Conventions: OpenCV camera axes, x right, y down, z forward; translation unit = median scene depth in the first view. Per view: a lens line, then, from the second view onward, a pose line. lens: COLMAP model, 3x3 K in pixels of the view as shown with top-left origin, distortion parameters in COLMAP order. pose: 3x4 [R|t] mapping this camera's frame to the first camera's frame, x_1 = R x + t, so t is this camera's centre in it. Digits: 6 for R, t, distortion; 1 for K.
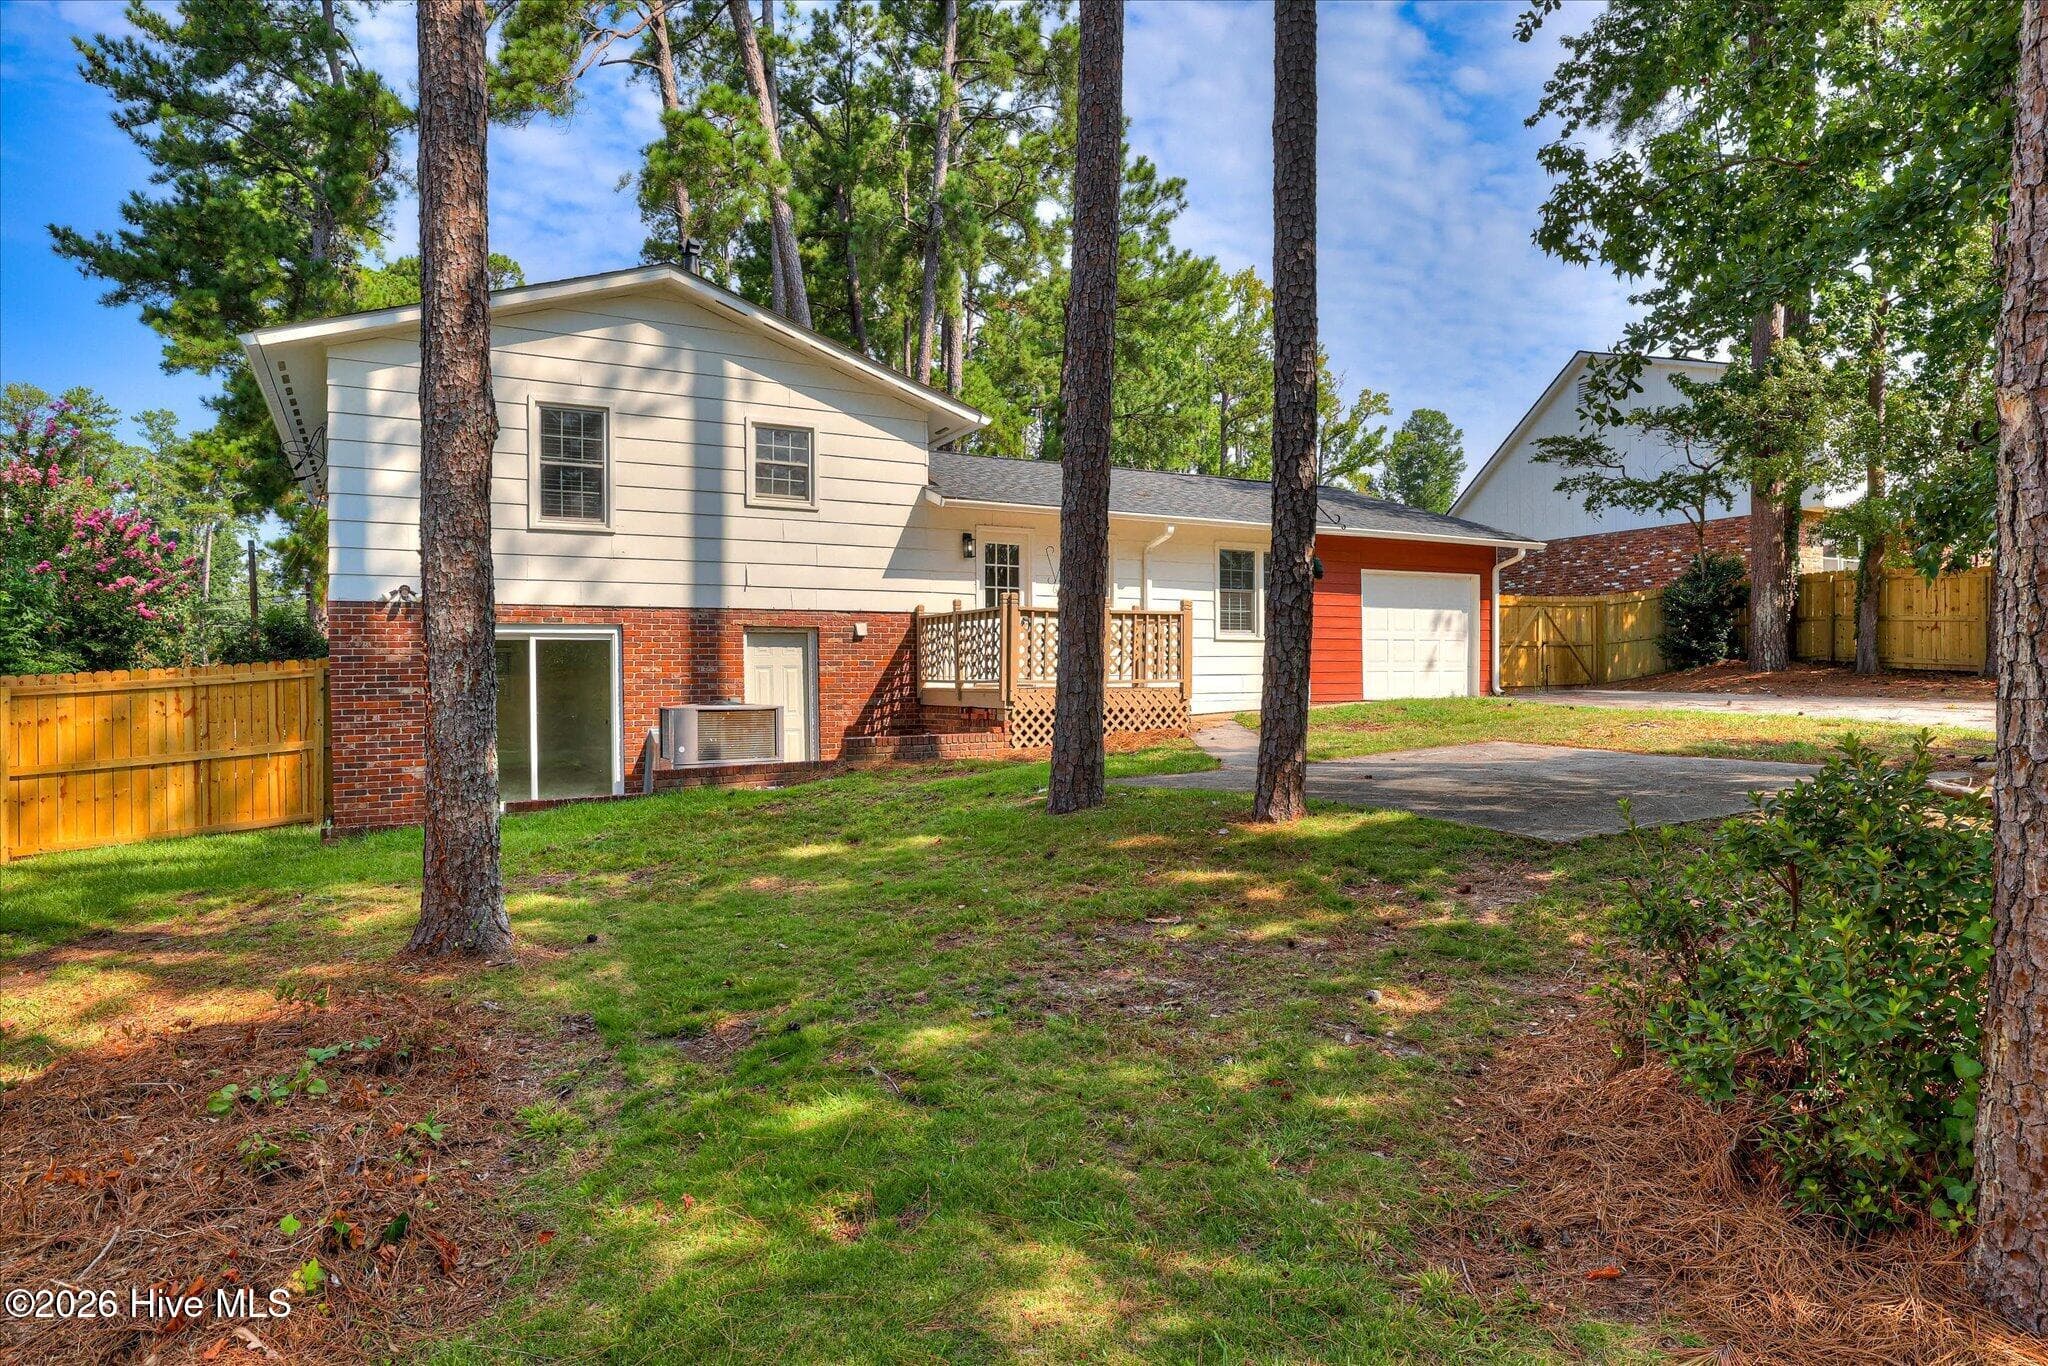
lens RADIAL K [[1438.7, 0, 1032.6], [0, 1438.7, 683.1], [0, 0, 1]] dist [-0.000233, 0.010556]
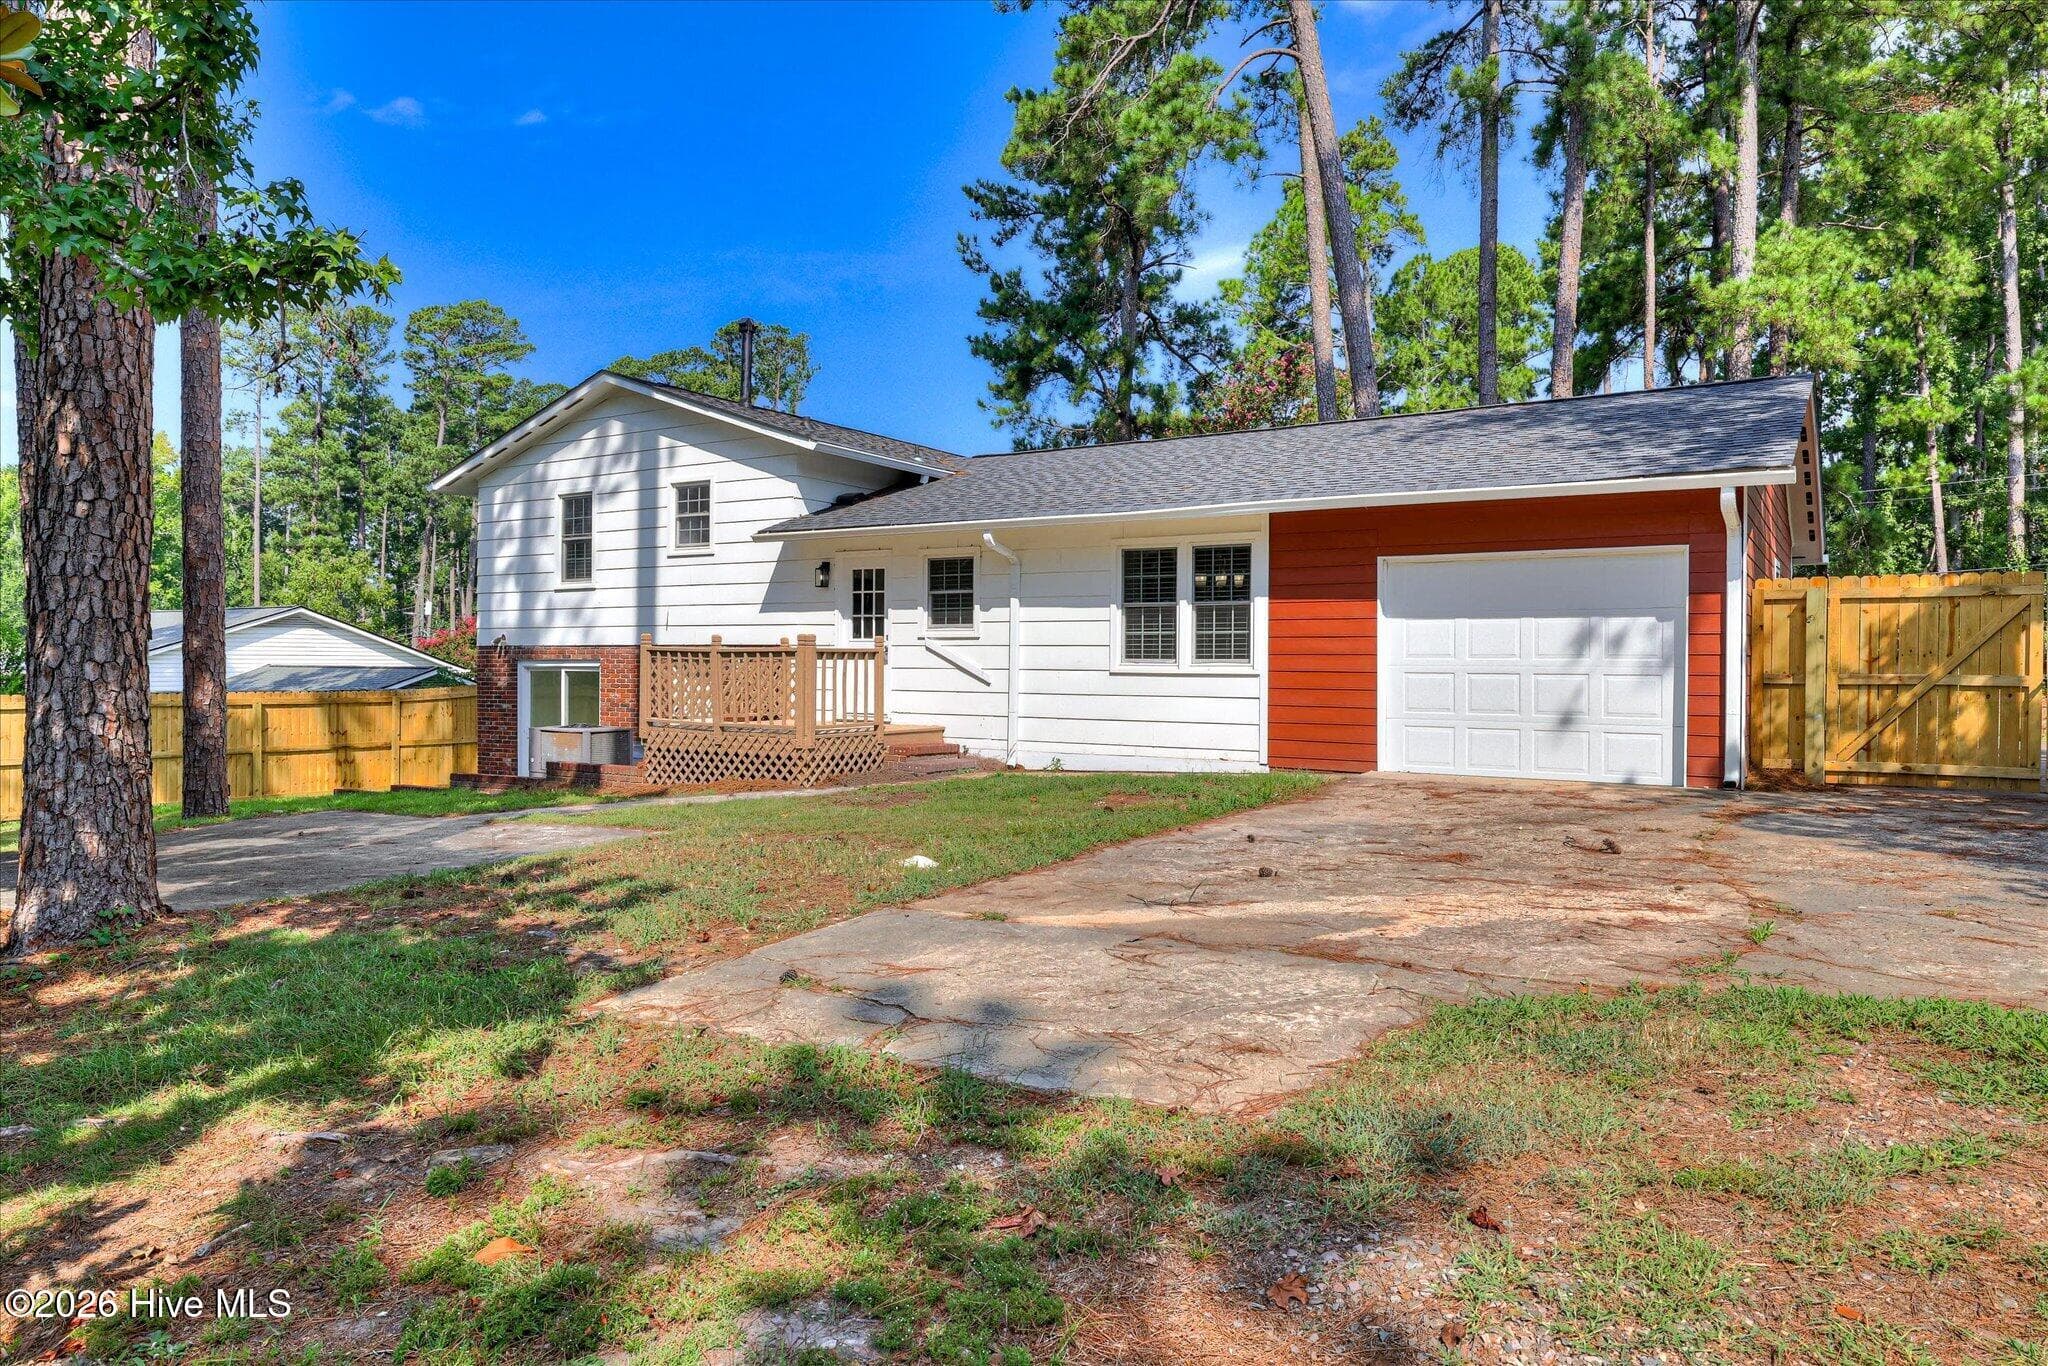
lens RADIAL K [[1438.7, 0, 1032.6], [0, 1438.7, 683.1], [0, 0, 1]] dist [-0.000233, 0.010556]
pose [[0.354046, 0.024843, -0.934898, 0.982129], [-0.013341, 0.999680, 0.021512, -0.048948], [0.935133, 0.004856, 0.354264, 0.848665]]
